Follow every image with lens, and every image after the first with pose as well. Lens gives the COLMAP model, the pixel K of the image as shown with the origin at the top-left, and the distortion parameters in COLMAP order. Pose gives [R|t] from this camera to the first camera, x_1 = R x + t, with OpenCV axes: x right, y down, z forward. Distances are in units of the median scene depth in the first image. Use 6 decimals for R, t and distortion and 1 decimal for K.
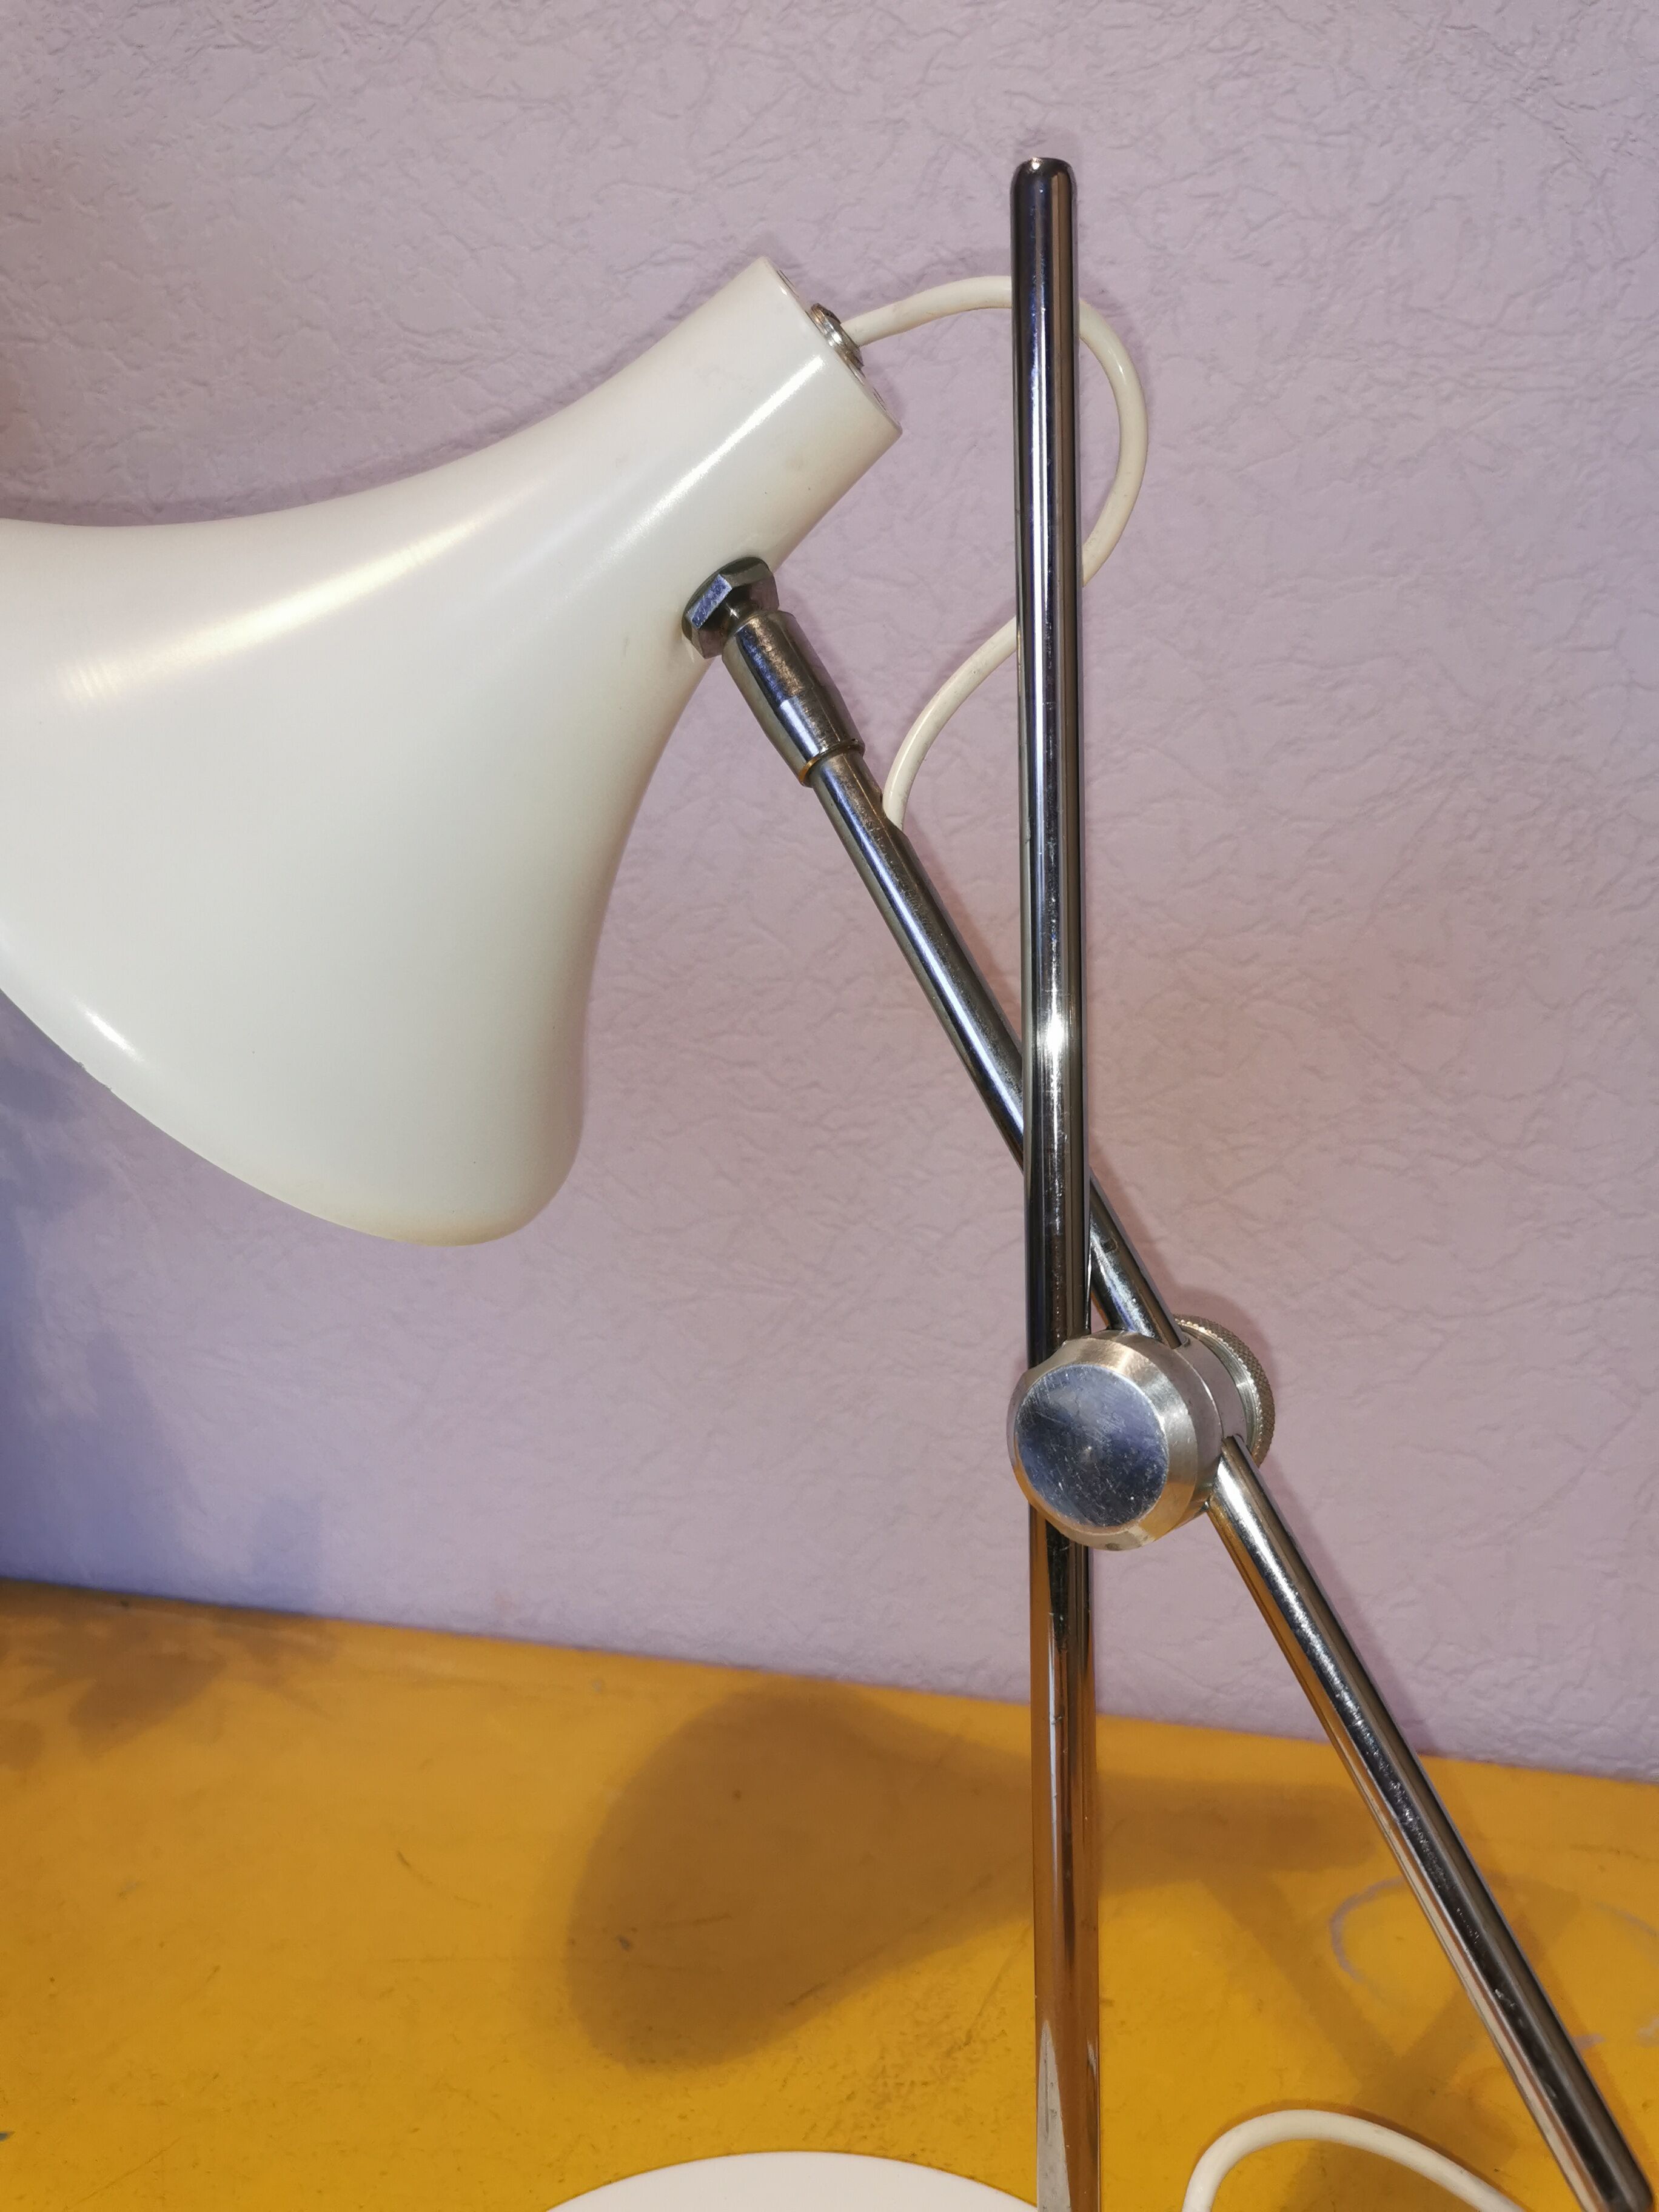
lens RADIAL K [[1726.9, 0, 843.0], [0, 1726.9, 1104.9], [0, 0, 1]] dist [0.033825, -0.033377]
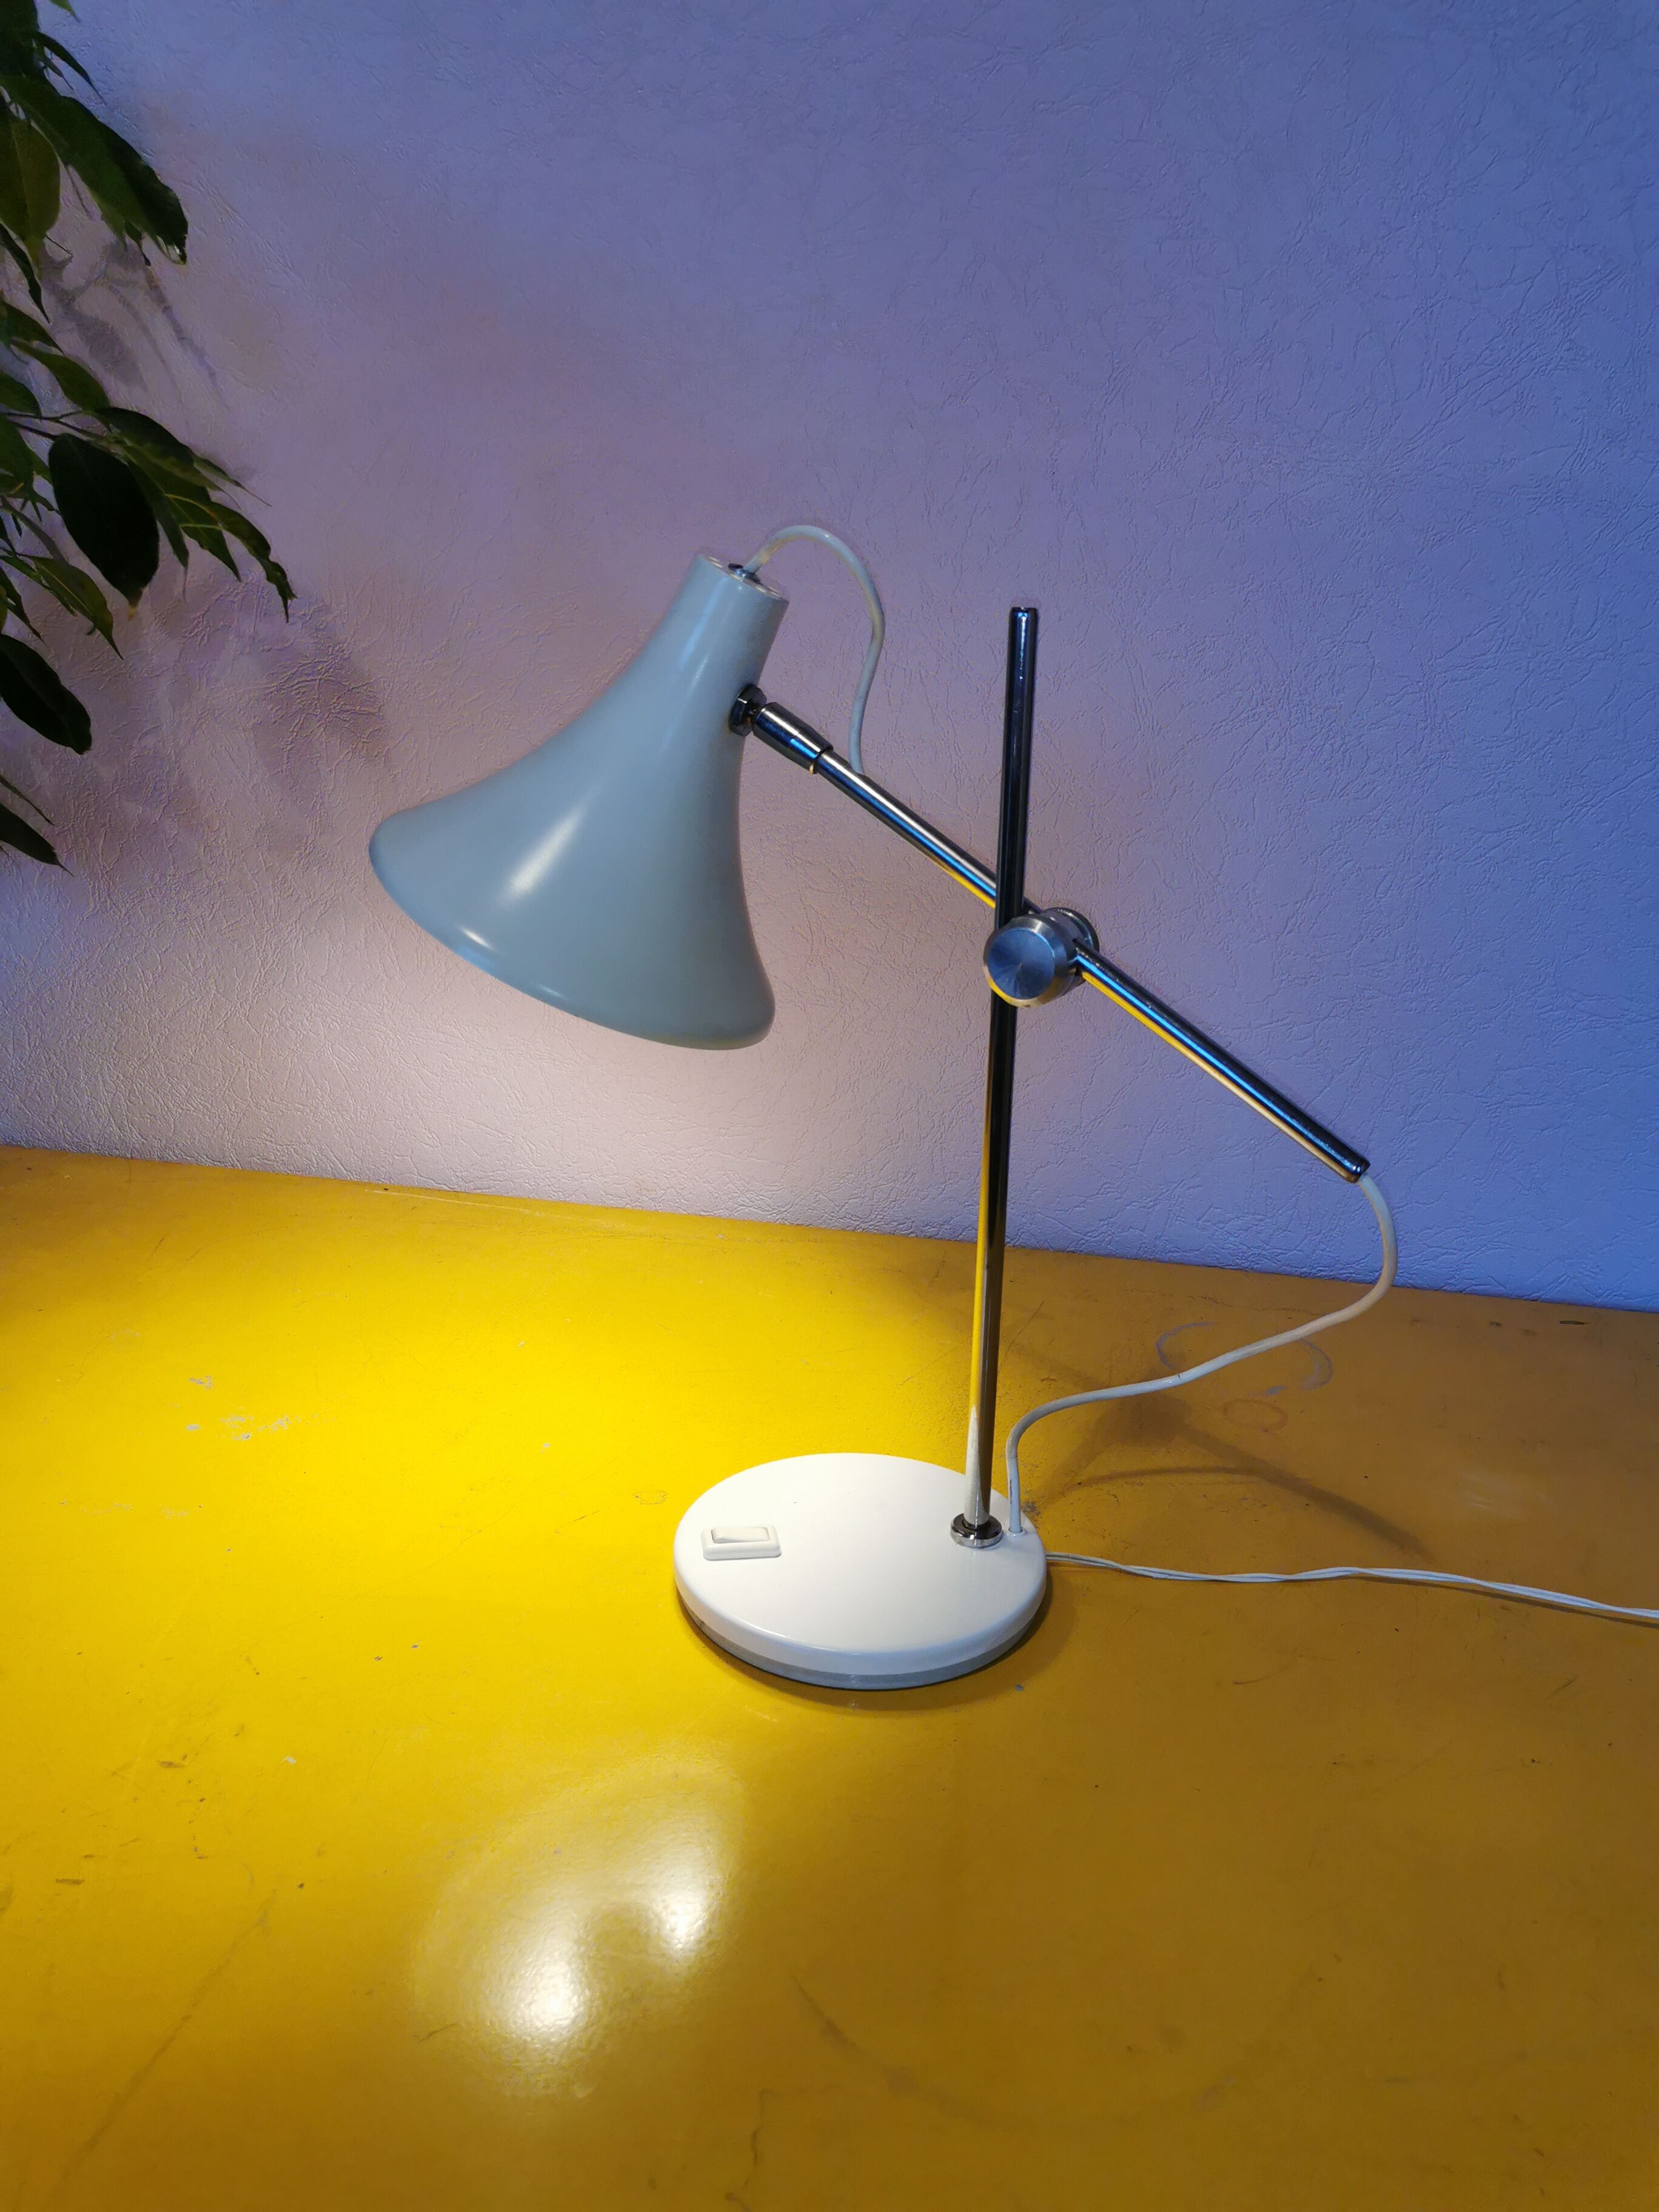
lens RADIAL K [[1726.9, 0, 832.6], [0, 1726.9, 1108.7], [0, 0, 1]] dist [0.033825, -0.033377]
pose [[0.989830, -0.001792, 0.142247, -0.283604], [-0.033518, 0.968833, 0.245438, -0.202929], [-0.138253, -0.247710, 0.958919, -0.600413]]
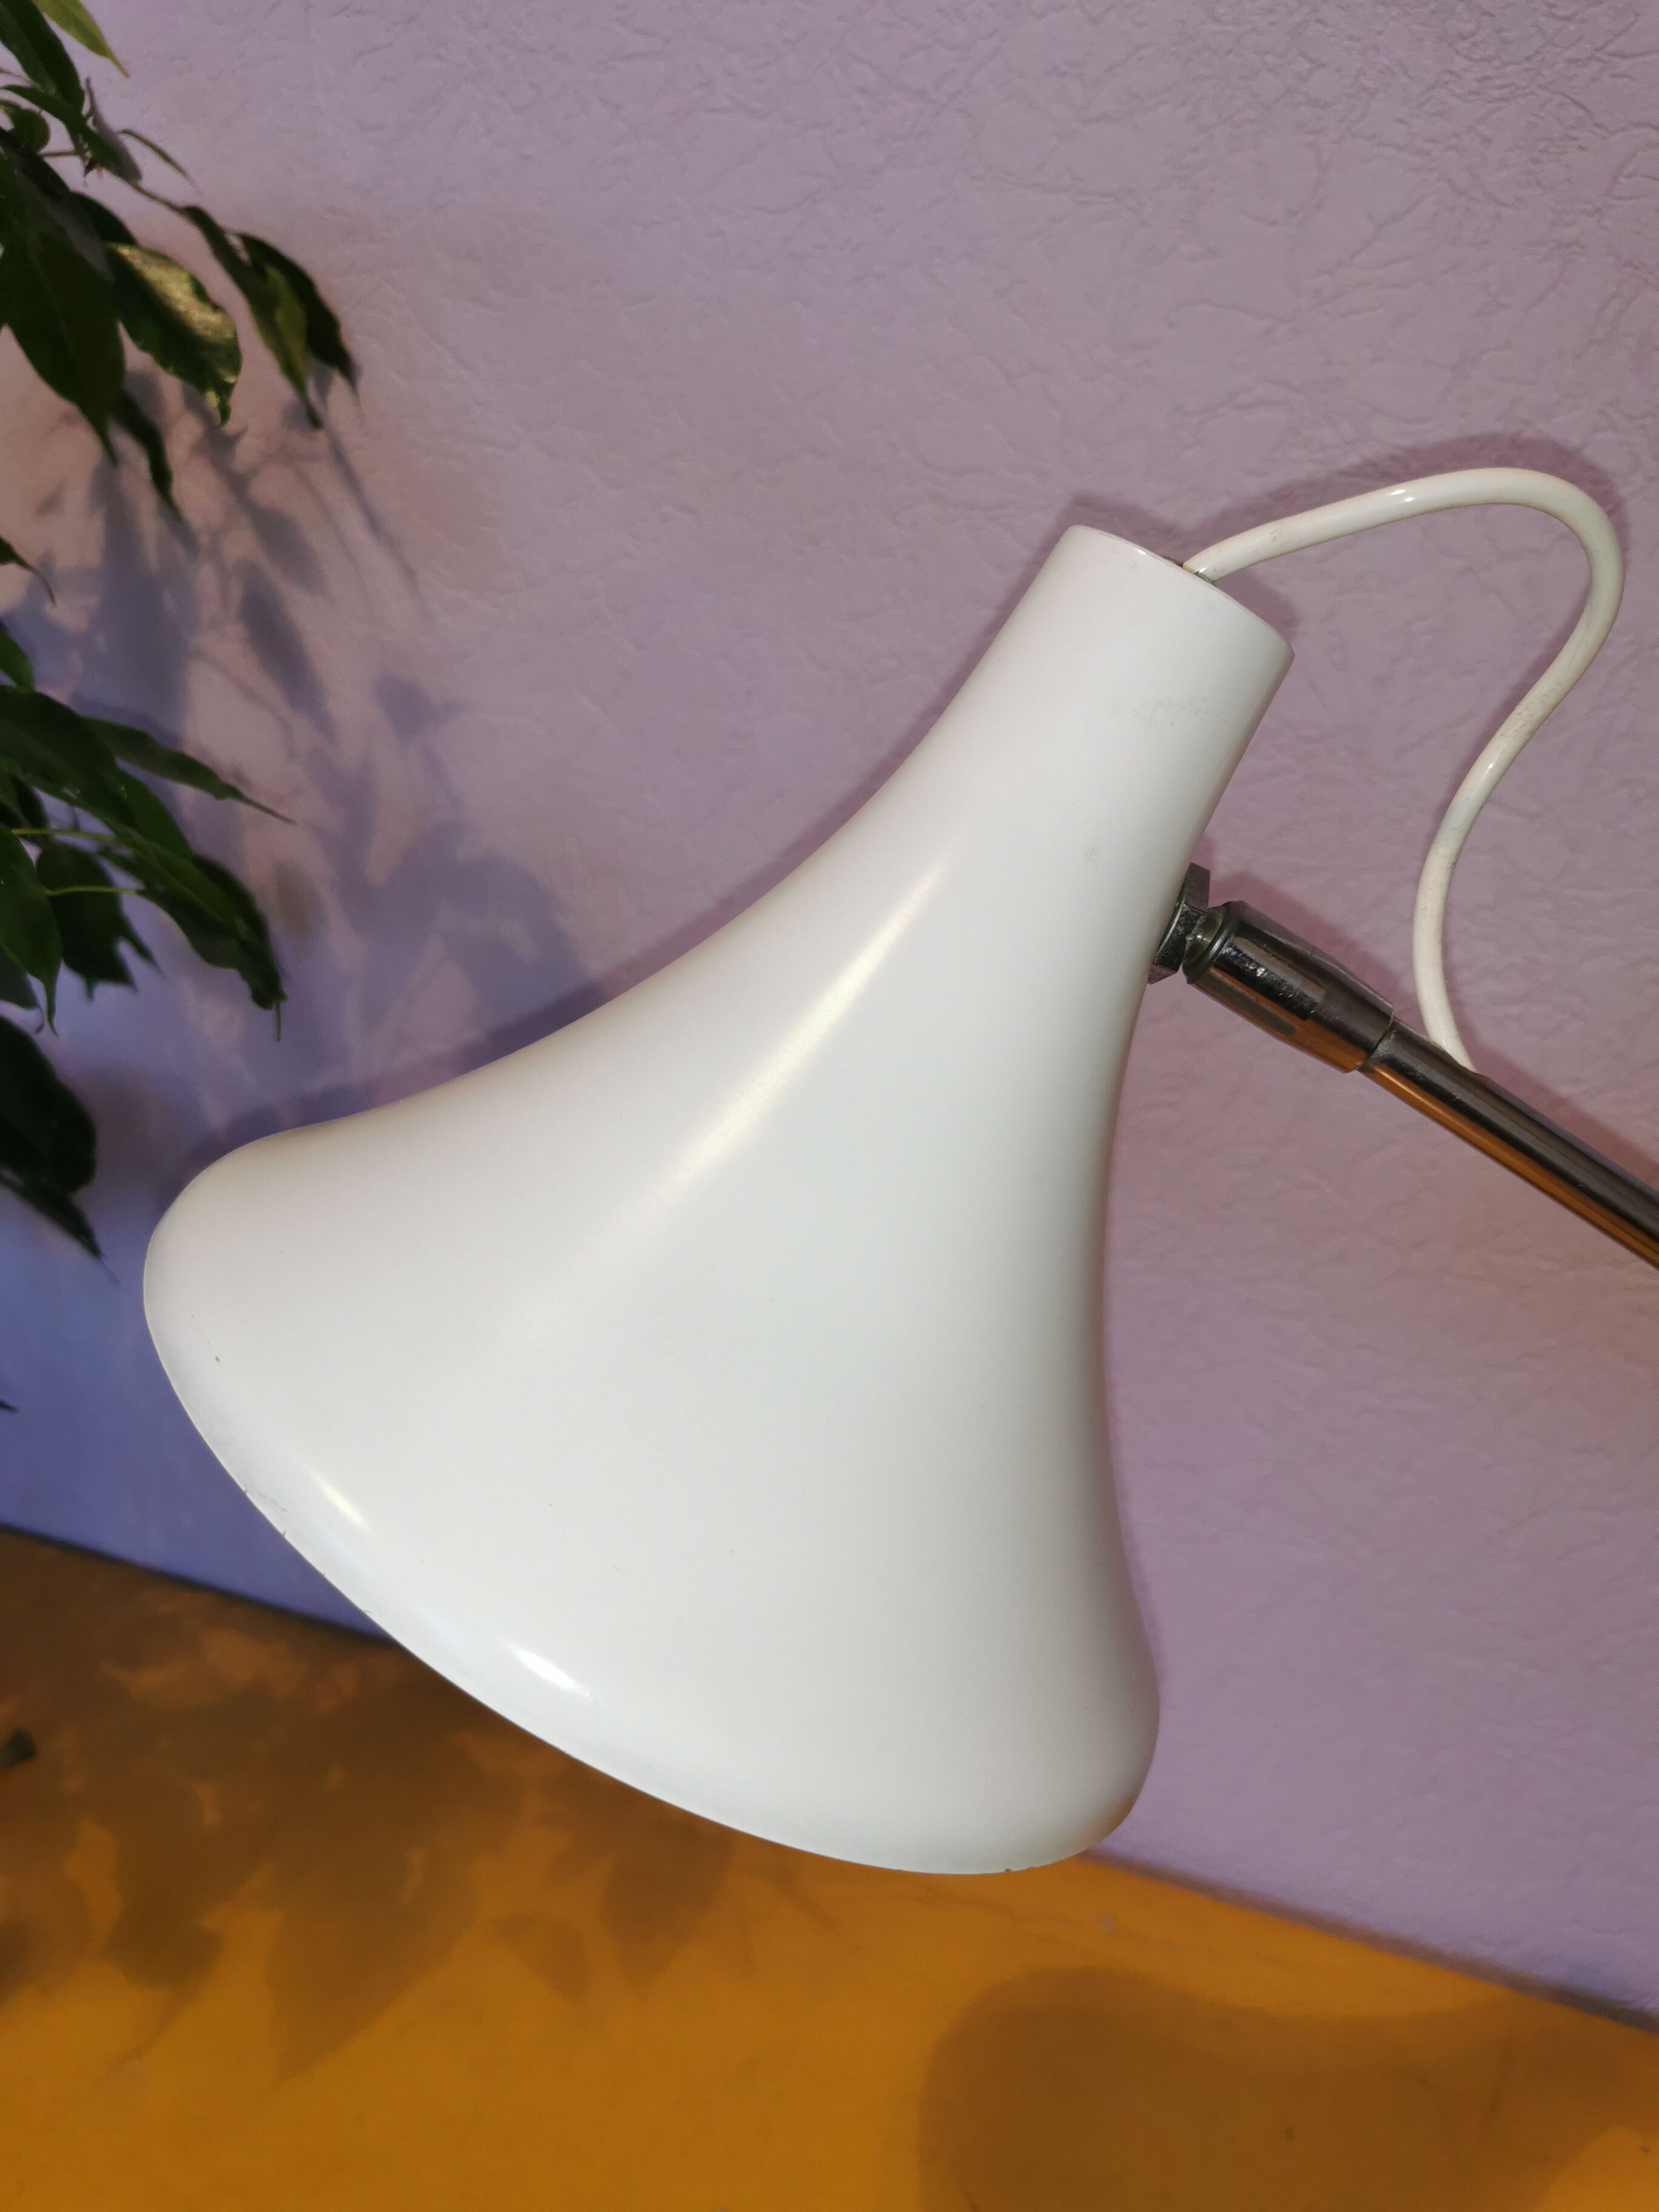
lens RADIAL K [[1726.9, 0, 839.9], [0, 1726.9, 1086.5], [0, 0, 1]] dist [0.033825, -0.033377]
pose [[0.989428, 0.034598, -0.140835, -0.178547], [-0.008968, 0.983864, 0.178692, -0.326436], [0.144744, -0.175540, 0.973773, 0.098057]]
